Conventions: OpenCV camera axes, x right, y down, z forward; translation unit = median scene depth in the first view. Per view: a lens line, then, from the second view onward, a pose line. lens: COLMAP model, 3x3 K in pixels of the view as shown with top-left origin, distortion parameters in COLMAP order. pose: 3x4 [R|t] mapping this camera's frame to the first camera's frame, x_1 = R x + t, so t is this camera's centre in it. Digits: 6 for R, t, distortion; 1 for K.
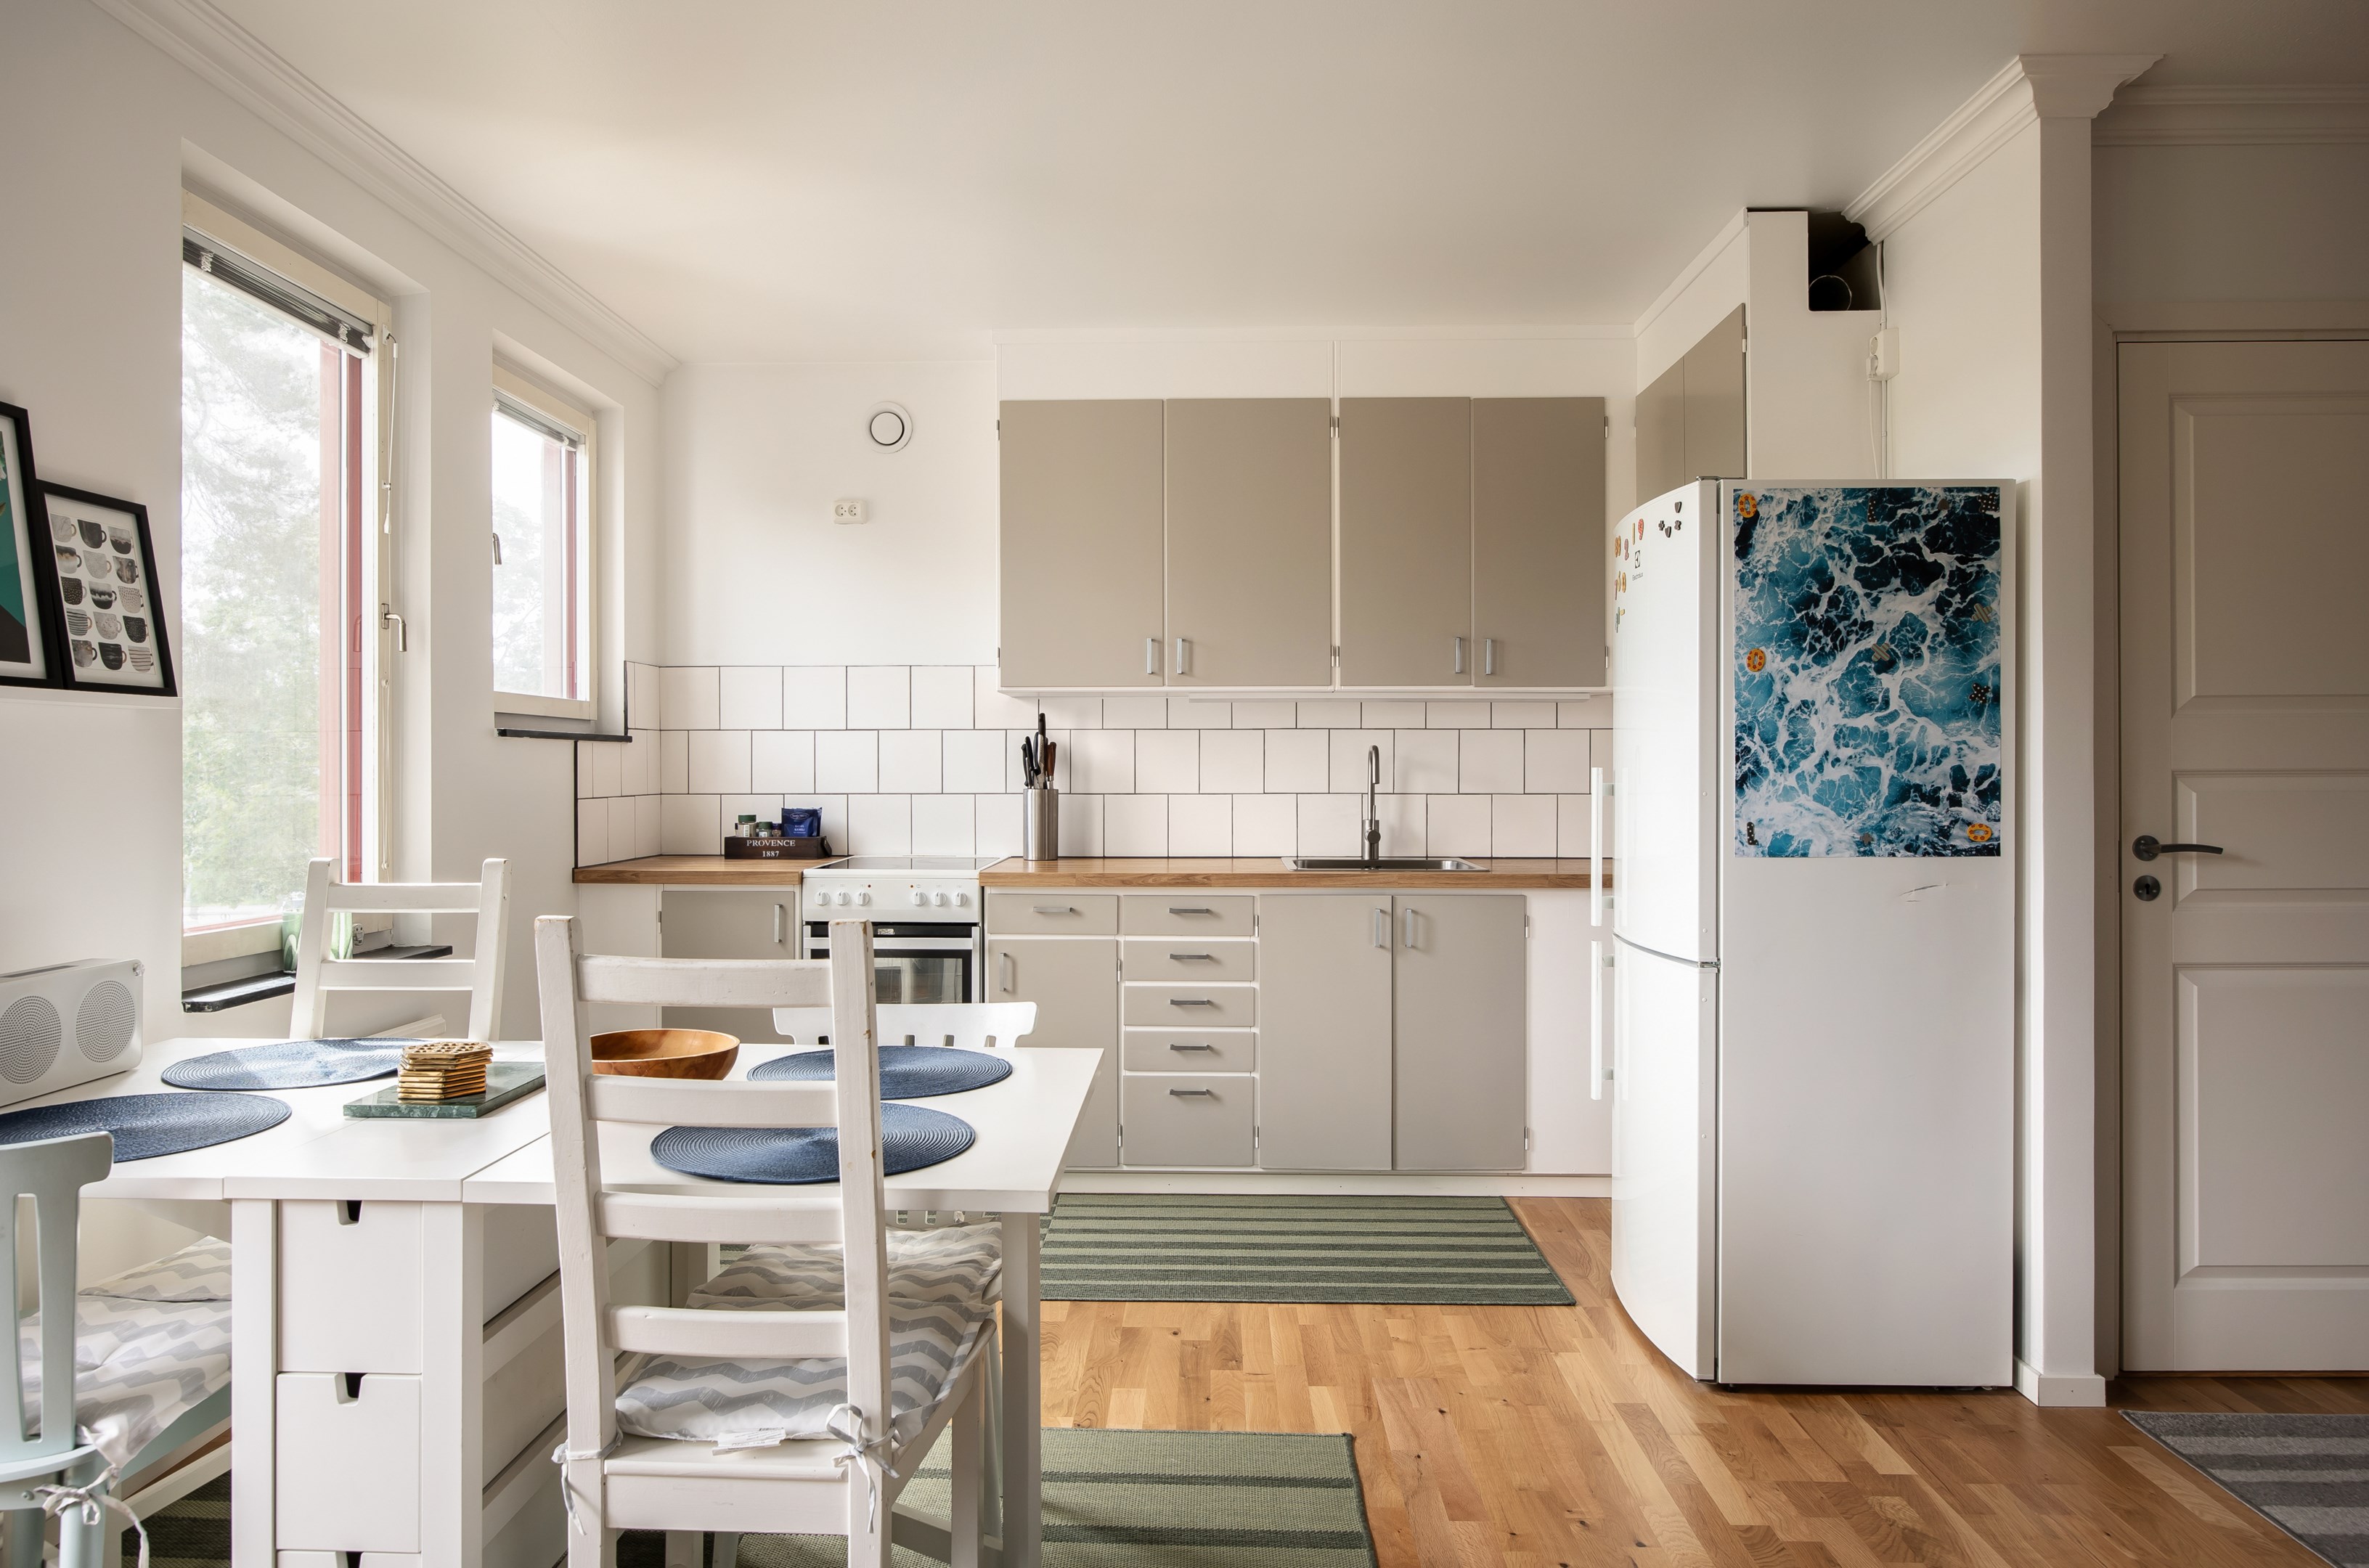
lens RADIAL K [[1478.7, 0, 1176.2], [0, 1478.7, 773.1], [0, 0, 1]] dist [-0.001838, 0.000076]
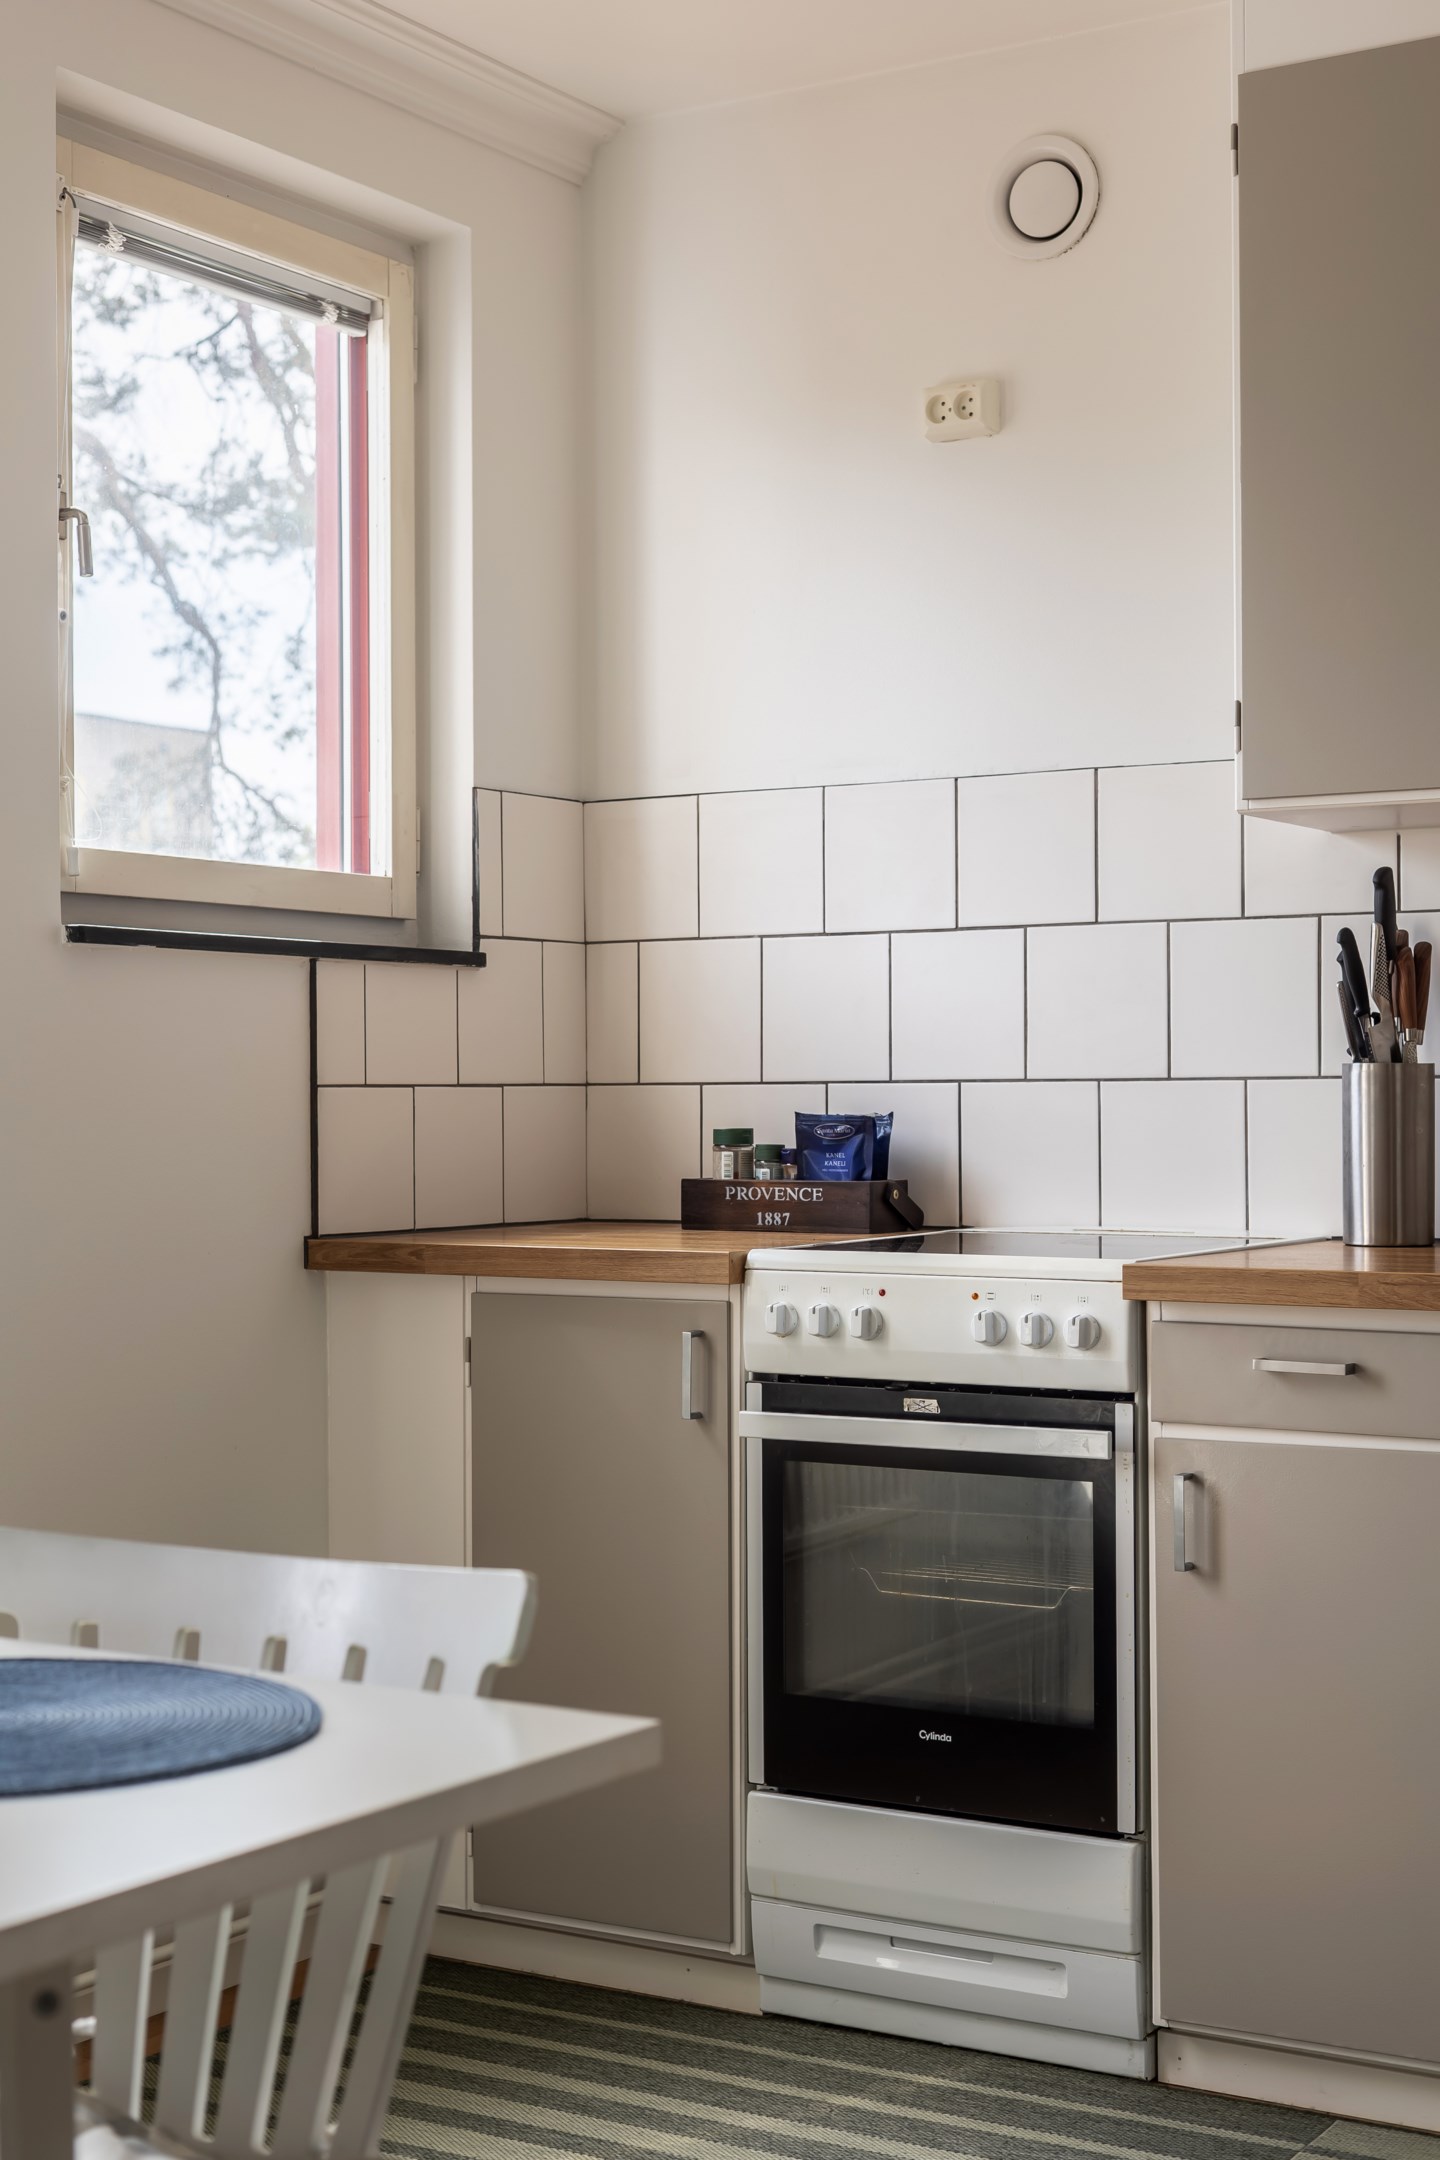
lens RADIAL K [[3154.5, 0, 720.0], [0, 3154.5, 1080.0], [0, 0, 1]] dist [0.012892, 0.011698]
pose [[0.864454, -0.007102, -0.502661, 0.235902], [0.002364, 0.999947, -0.010061, 0.031444], [0.502706, 0.007509, 0.864425, 0.263784]]
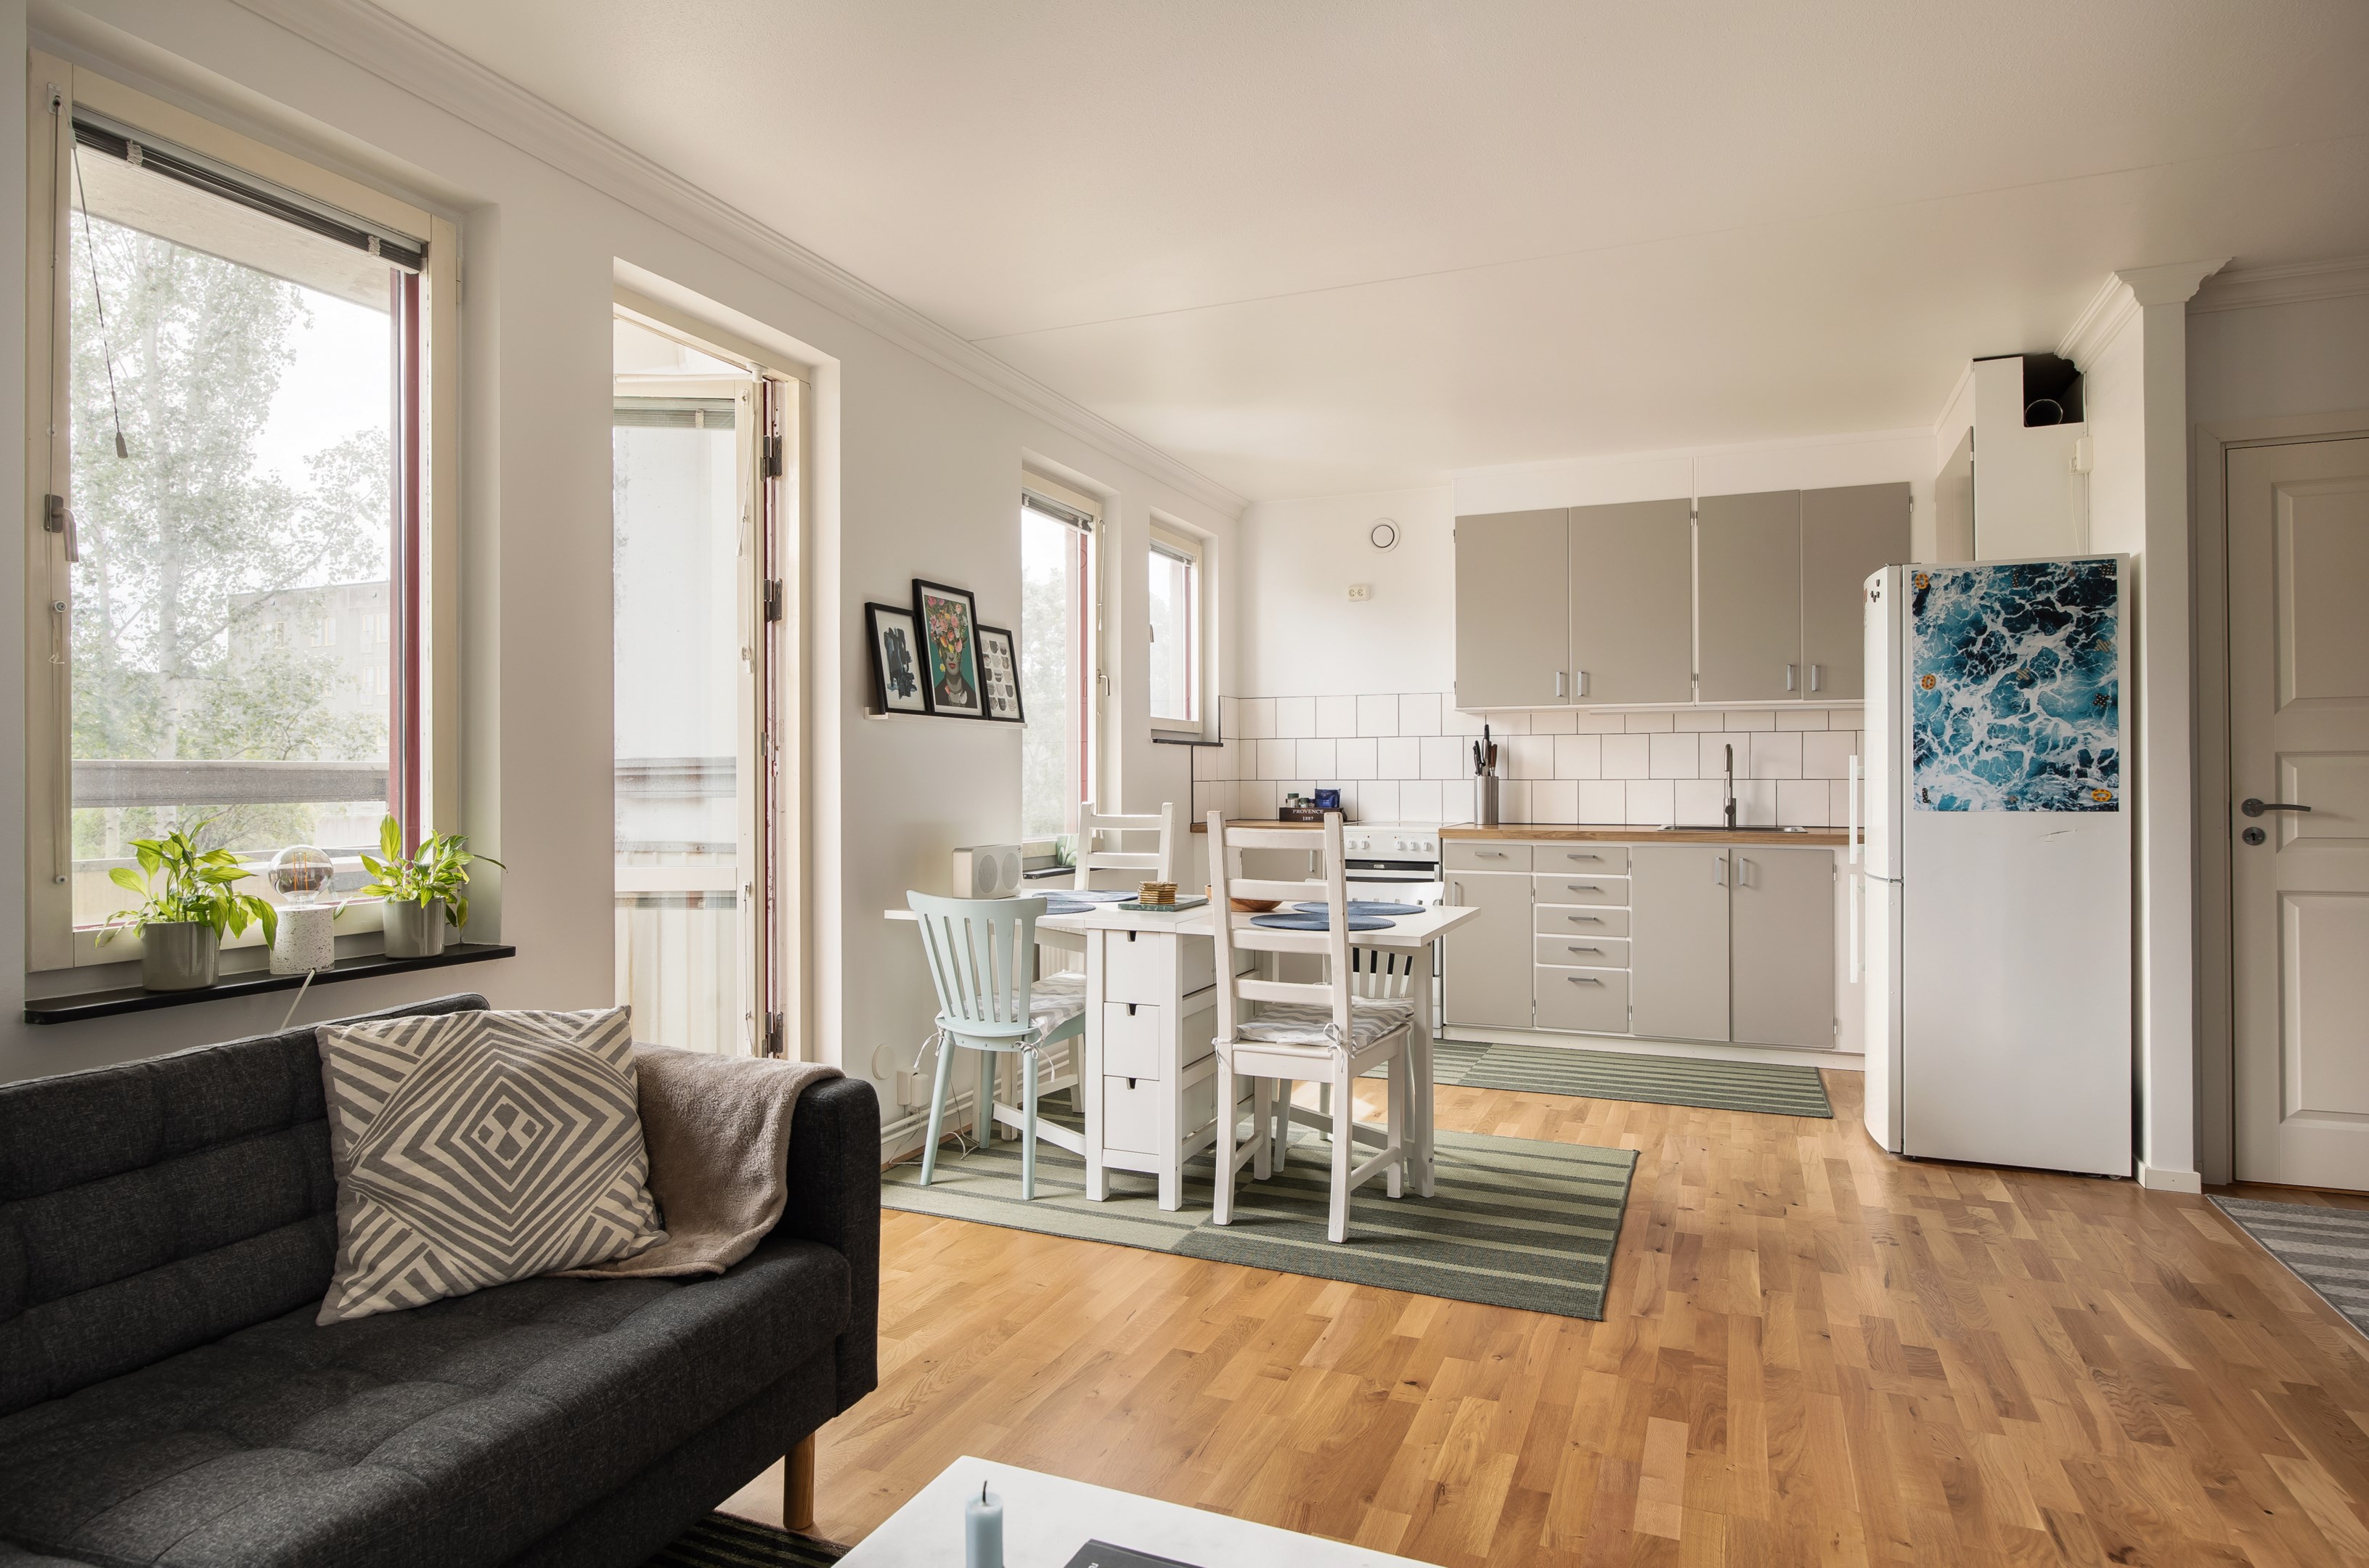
lens RADIAL K [[1345.0, 0, 1176.1], [0, 1345.0, 774.6], [0, 0, 1]] dist [0.000621, 0.000044]
pose [[0.931941, -0.002539, -0.362601, 0.143086], [0.000621, 0.999985, -0.005405, 0.021953], [0.362609, 0.004812, 0.931929, -0.480944]]
